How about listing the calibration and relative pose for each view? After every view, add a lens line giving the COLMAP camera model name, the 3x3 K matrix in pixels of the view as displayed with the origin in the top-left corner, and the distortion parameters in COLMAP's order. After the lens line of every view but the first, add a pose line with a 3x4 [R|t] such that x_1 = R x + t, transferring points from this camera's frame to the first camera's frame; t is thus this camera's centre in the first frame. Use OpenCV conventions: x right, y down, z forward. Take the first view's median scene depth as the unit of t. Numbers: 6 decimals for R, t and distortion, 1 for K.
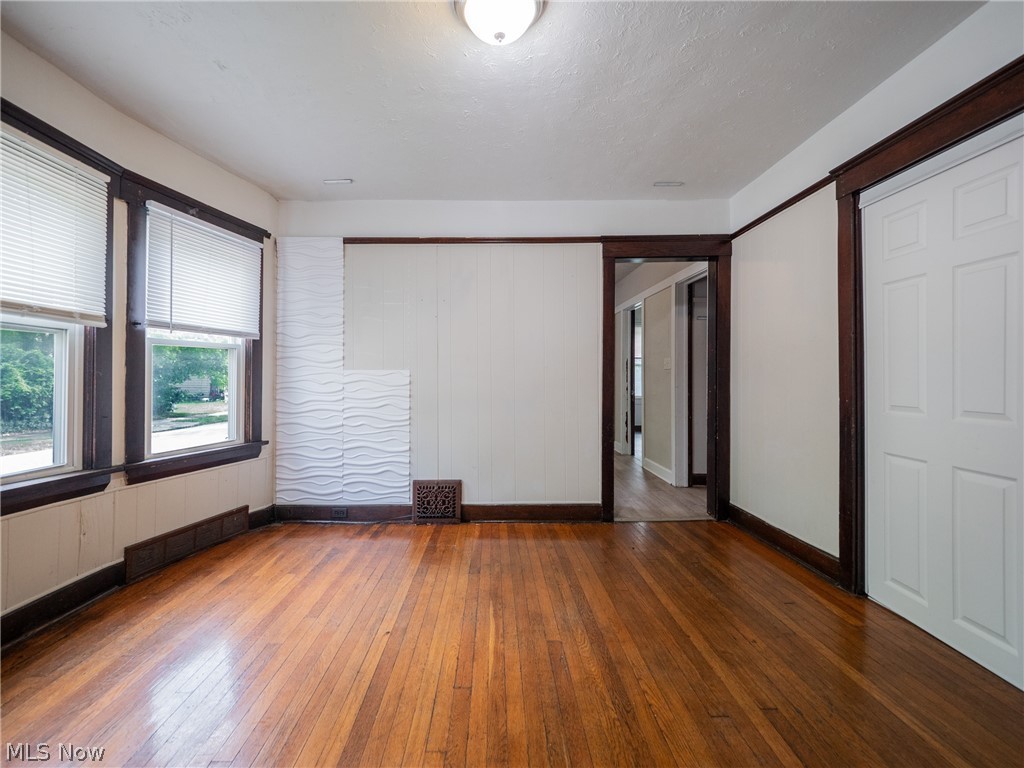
lens RADIAL K [[439.3, 0, 493.3], [0, 439.3, 370.4], [0, 0, 1]] dist [0.030354, -0.026088]
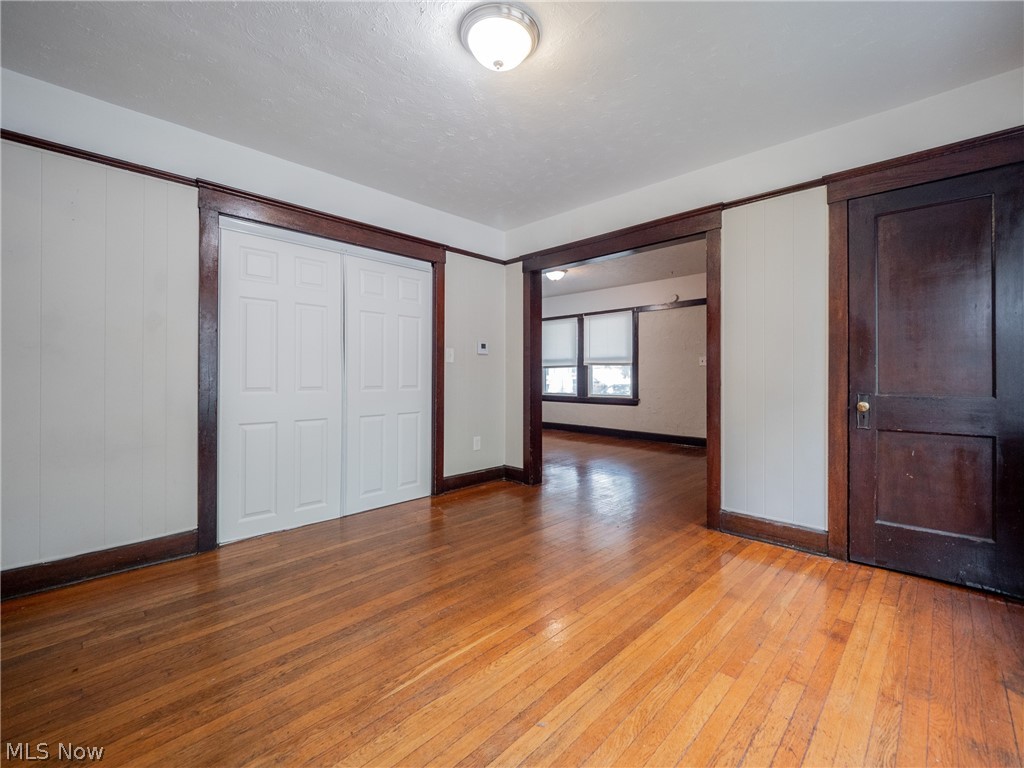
lens RADIAL K [[439.7, 0, 508.2], [0, 439.7, 377.7], [0, 0, 1]] dist [0.018415, -0.011613]
pose [[-0.710536, -0.006965, 0.703626, -0.389739], [-0.012792, 0.999914, -0.003020, 0.025383], [-0.703544, -0.011146, -0.710564, 0.867511]]
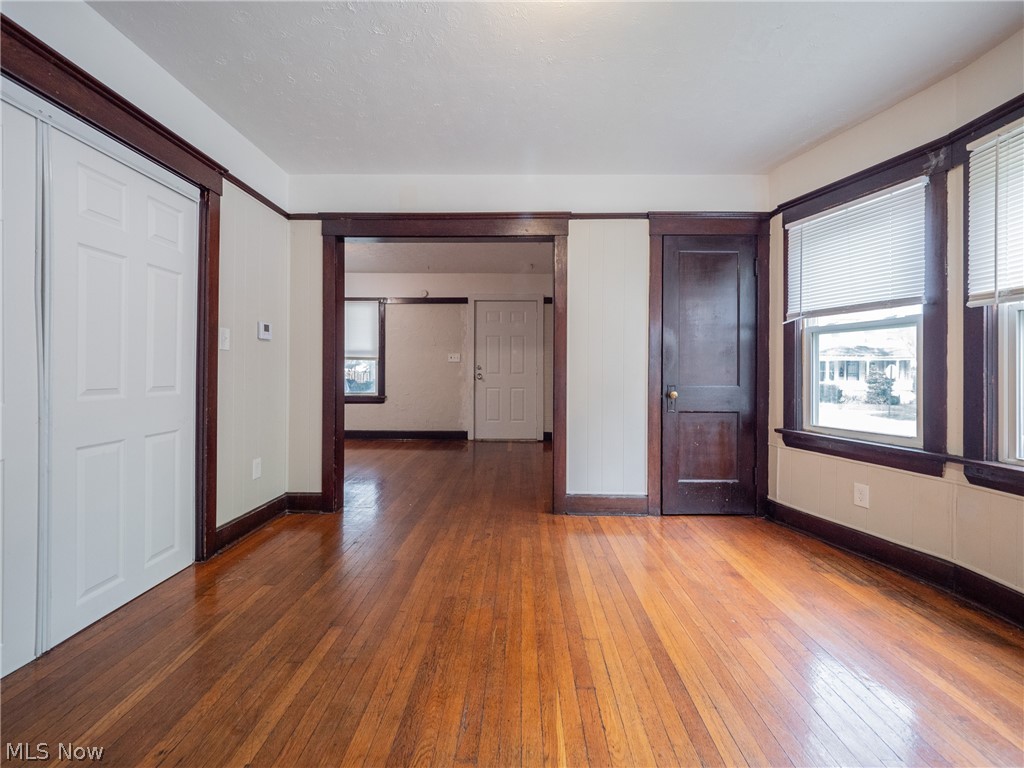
lens RADIAL K [[442.8, 0, 512.1], [0, 442.8, 373.3], [0, 0, 1]] dist [0.003257, -0.005955]
pose [[-0.999826, -0.006899, 0.017350, 0.034251], [-0.007091, 0.999914, -0.011024, 0.029153], [-0.017273, -0.011145, -0.999789, 0.902704]]
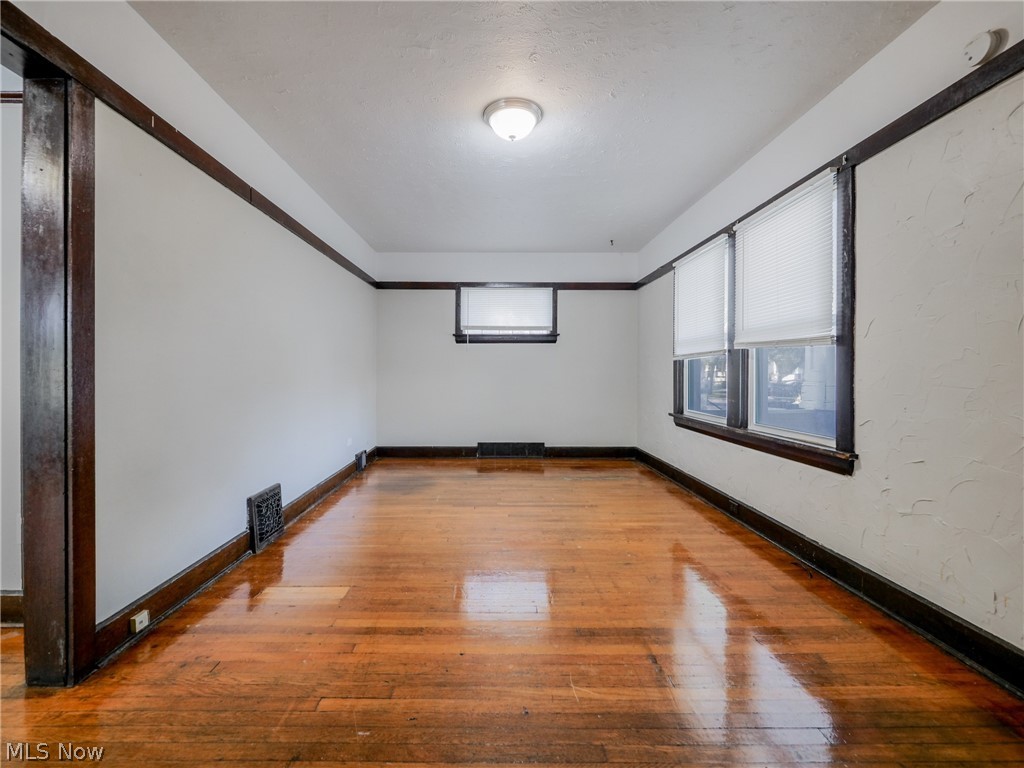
lens RADIAL K [[460.4, 0, 491.1], [0, 460.4, 376.7], [0, 0, 1]] dist [-0.001352, -0.000801]
pose [[0.003847, -0.012623, 0.999913, -0.019849], [-0.018454, 0.999749, 0.012692, 0.002759], [-0.999822, -0.018501, 0.003613, -0.522575]]
